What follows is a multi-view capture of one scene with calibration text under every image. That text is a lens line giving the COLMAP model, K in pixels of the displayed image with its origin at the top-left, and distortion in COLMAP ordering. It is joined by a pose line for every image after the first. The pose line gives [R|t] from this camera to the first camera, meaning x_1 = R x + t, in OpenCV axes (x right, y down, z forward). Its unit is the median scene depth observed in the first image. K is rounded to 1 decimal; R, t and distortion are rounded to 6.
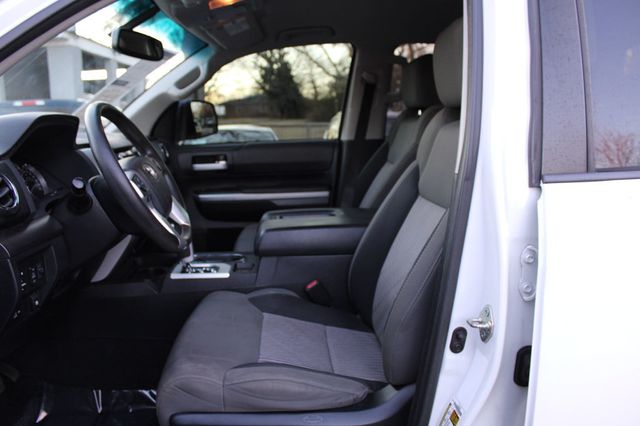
lens RADIAL K [[545.0, 0, 320.0], [0, 545.0, 213.0], [0, 0, 1]] dist [-0.150492, 0.126679]
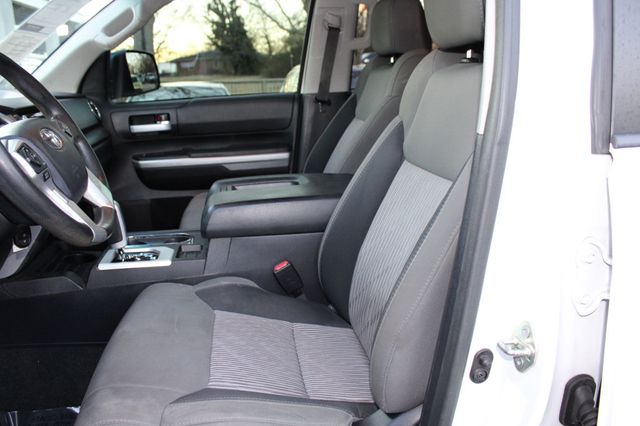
lens RADIAL K [[545.0, 0, 320.0], [0, 545.0, 213.0], [0, 0, 1]] dist [-0.150492, 0.126679]
pose [[0.996664, -0.030704, 0.075616, -0.004369], [0.024638, 0.996500, 0.079883, -0.017973], [-0.077804, -0.077754, 0.993932, 0.178776]]
